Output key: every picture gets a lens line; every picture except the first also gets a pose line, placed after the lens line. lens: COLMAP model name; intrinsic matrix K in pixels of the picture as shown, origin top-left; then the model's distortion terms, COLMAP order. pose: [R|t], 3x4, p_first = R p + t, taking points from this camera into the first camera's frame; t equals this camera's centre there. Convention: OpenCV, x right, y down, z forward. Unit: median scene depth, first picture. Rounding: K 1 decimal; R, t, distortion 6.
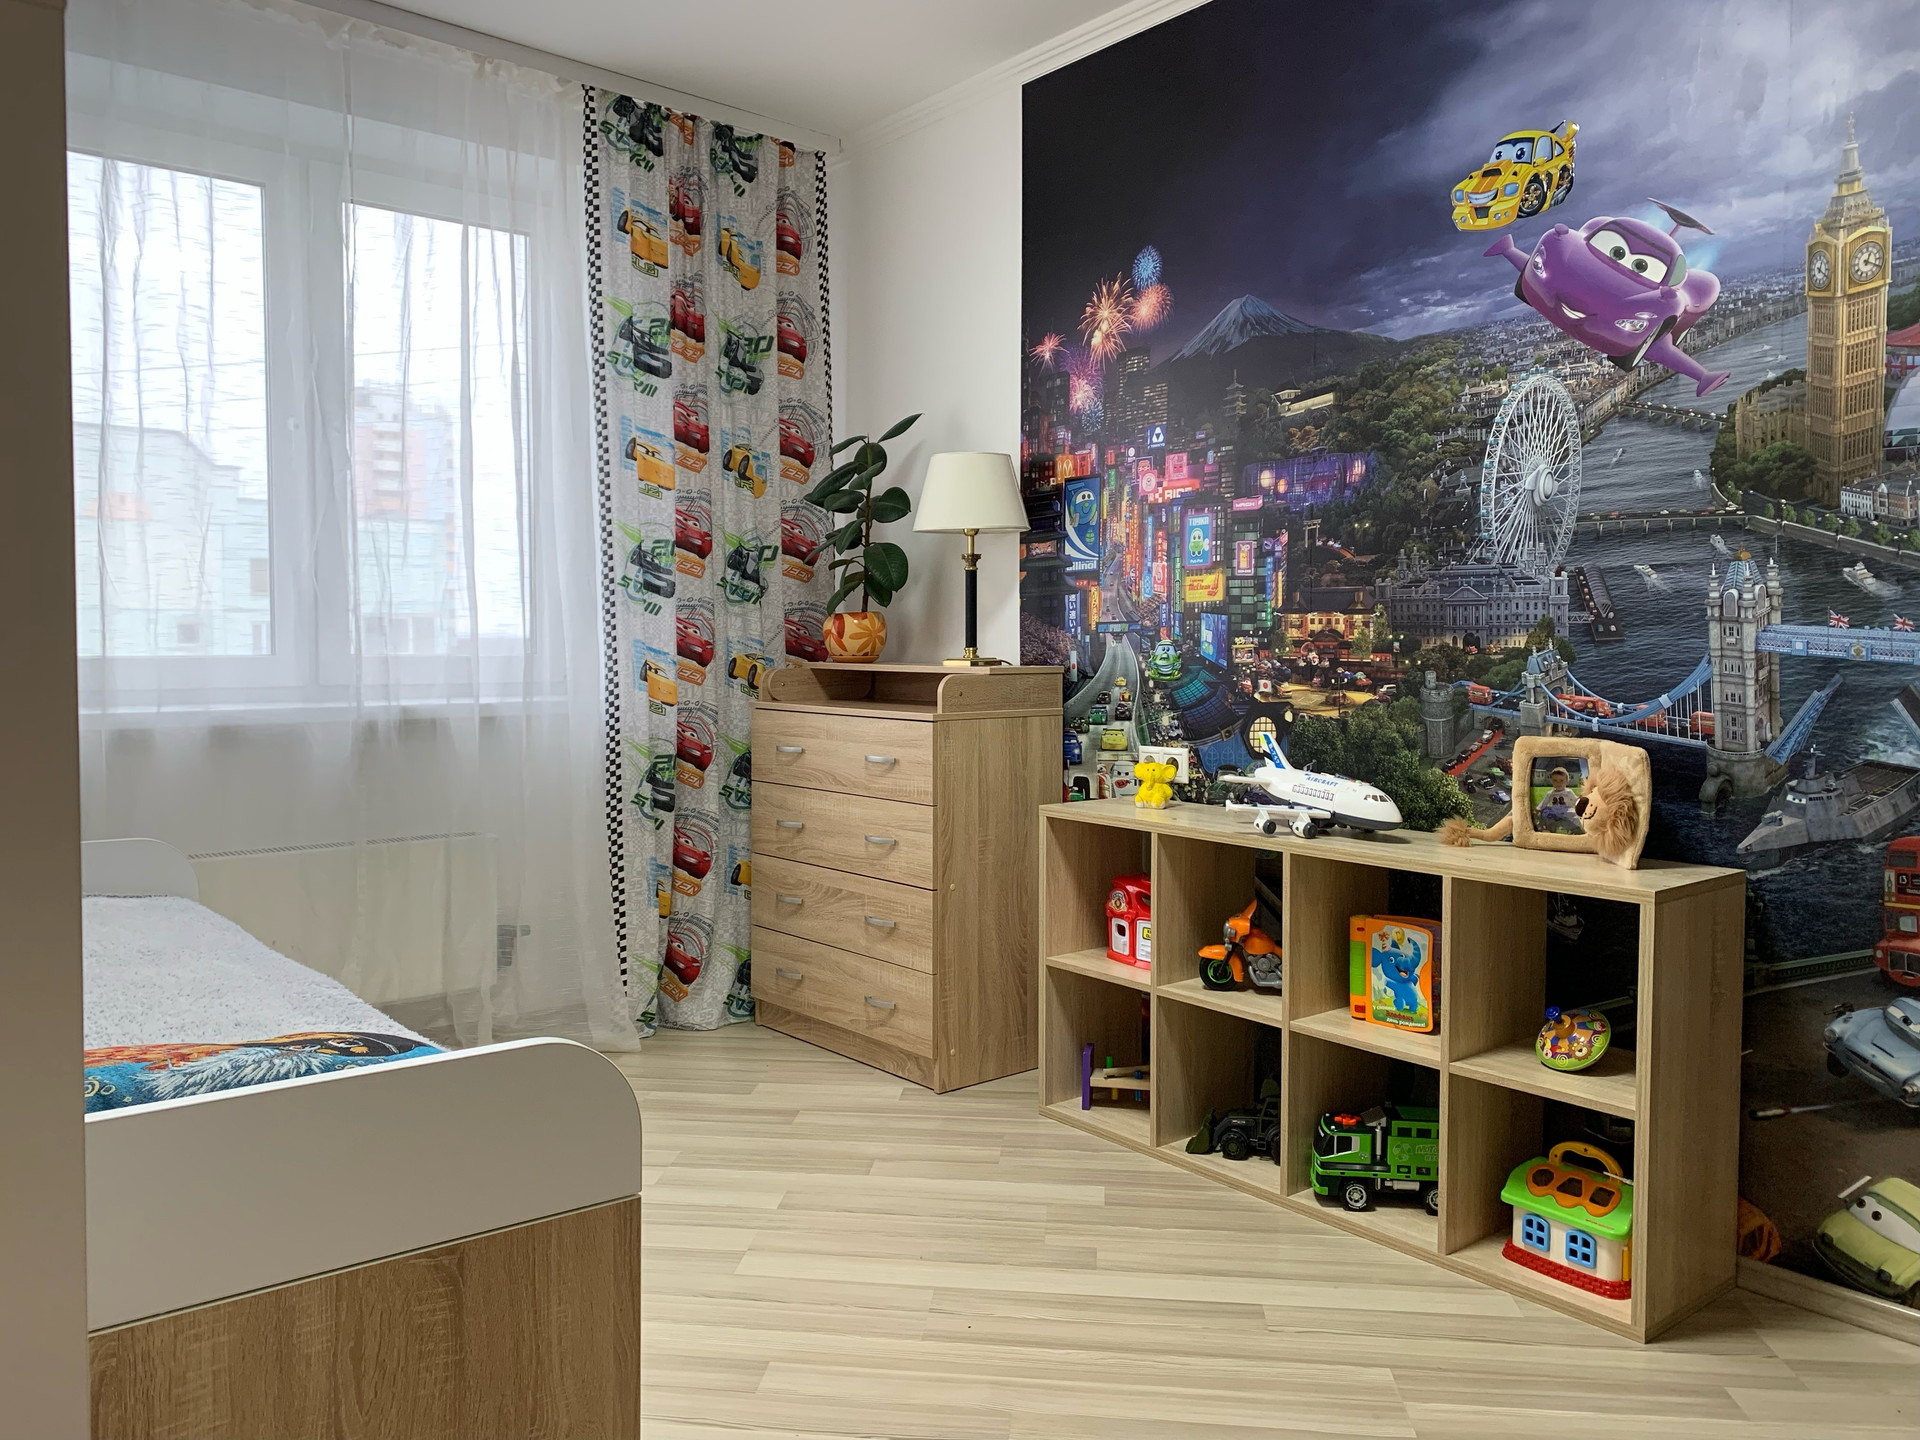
lens RADIAL K [[1460.2, 0, 949.6], [0, 1460.2, 718.0], [0, 0, 1]] dist [0.037784, -0.040830]
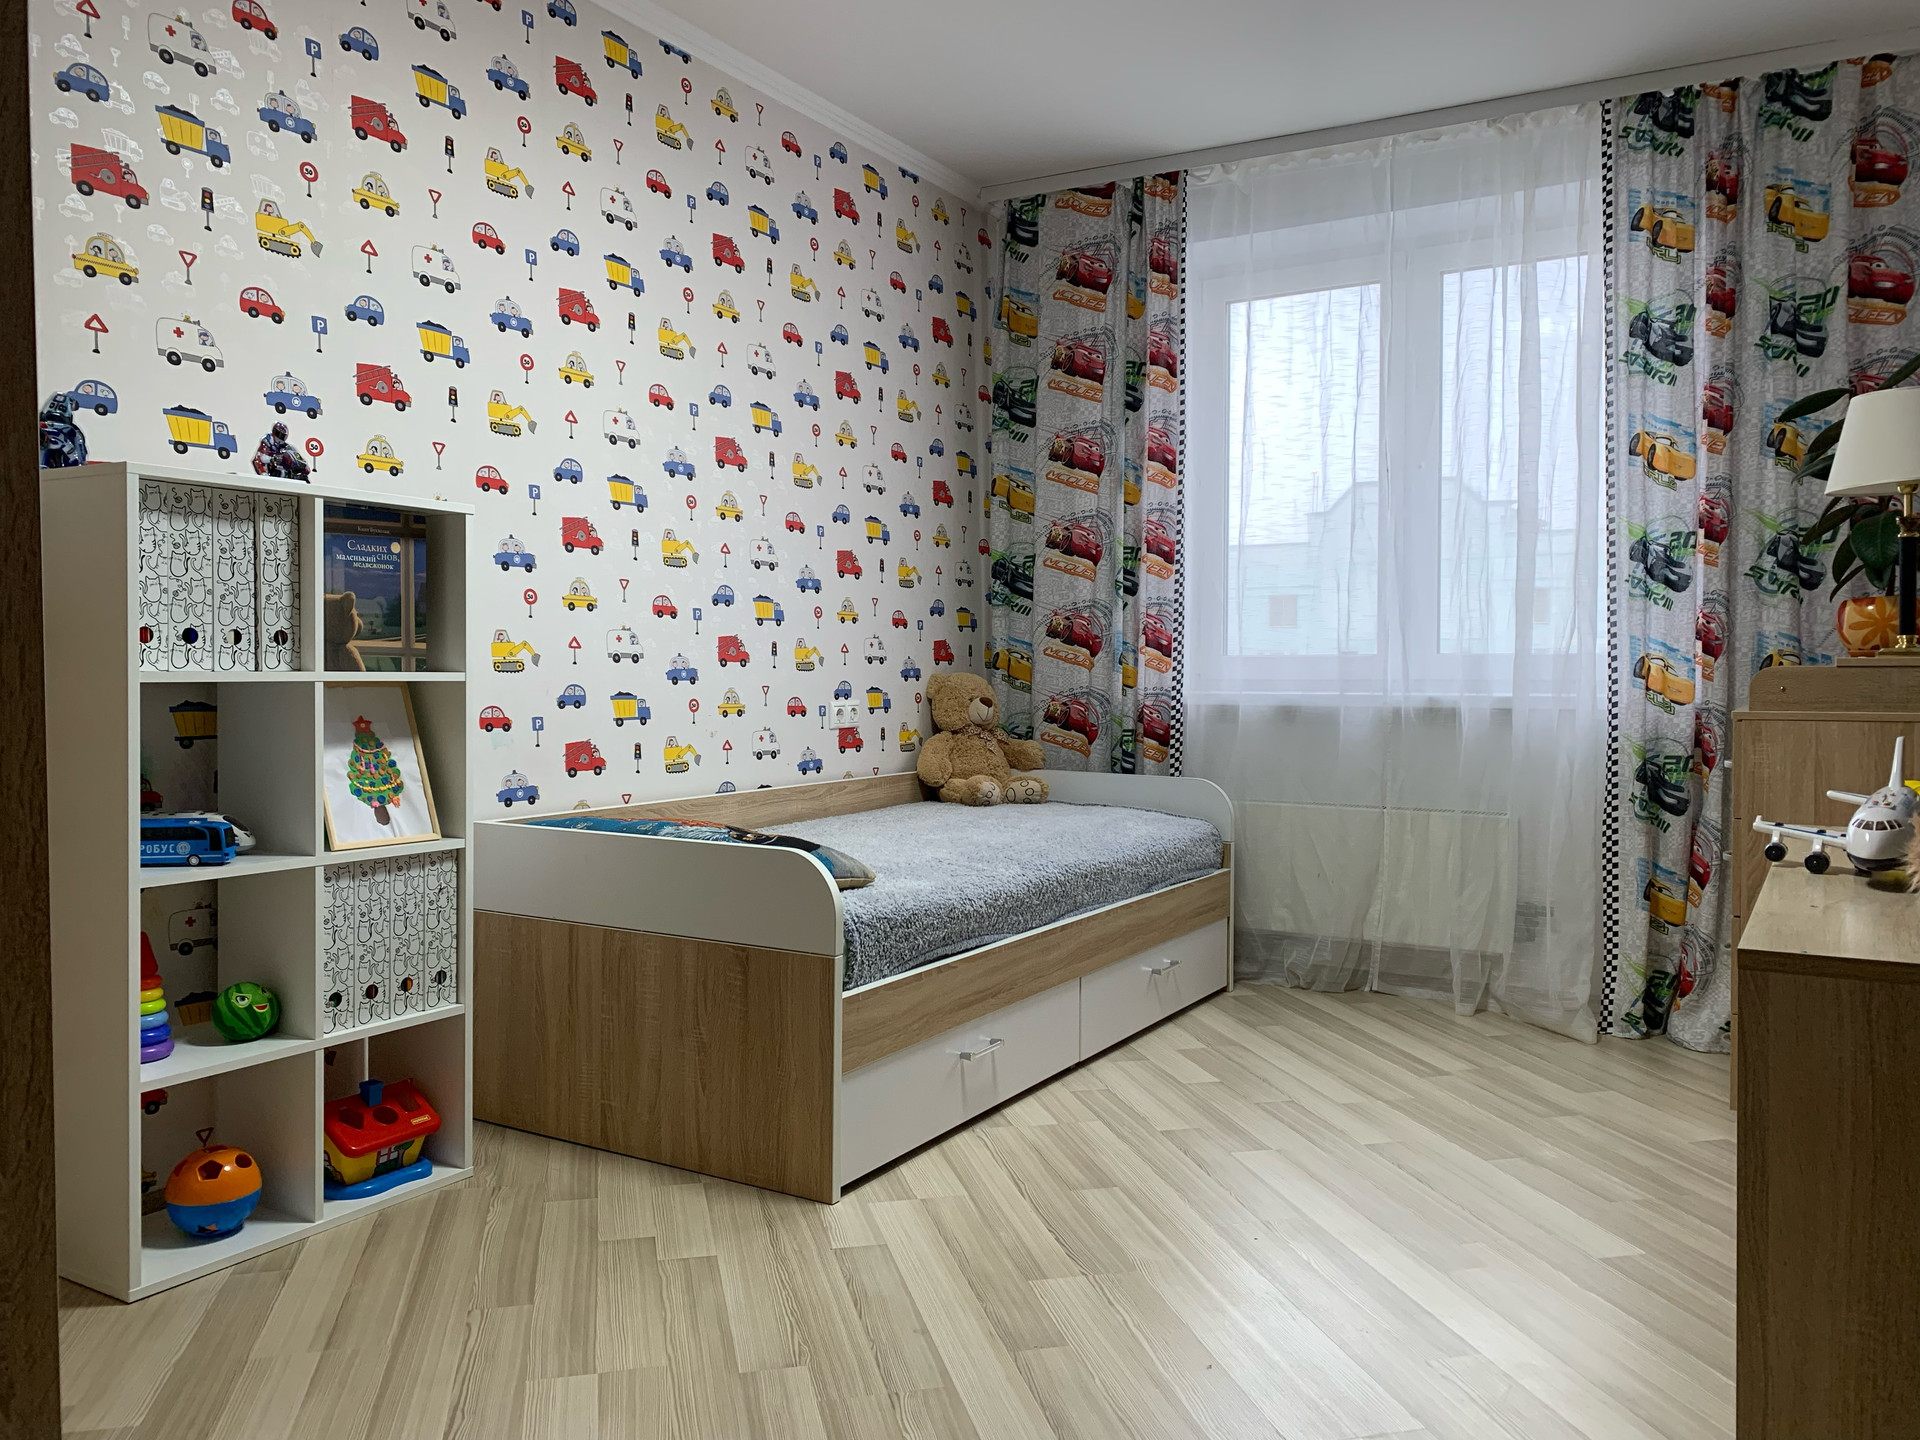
lens RADIAL K [[1460.2, 0, 950.3], [0, 1460.2, 718.3], [0, 0, 1]] dist [0.037784, -0.040830]
pose [[0.340157, 0.030796, -0.939864, 0.725957], [-0.048953, 0.998688, 0.015006, 0.012664], [0.939093, 0.040904, 0.341219, 0.290632]]
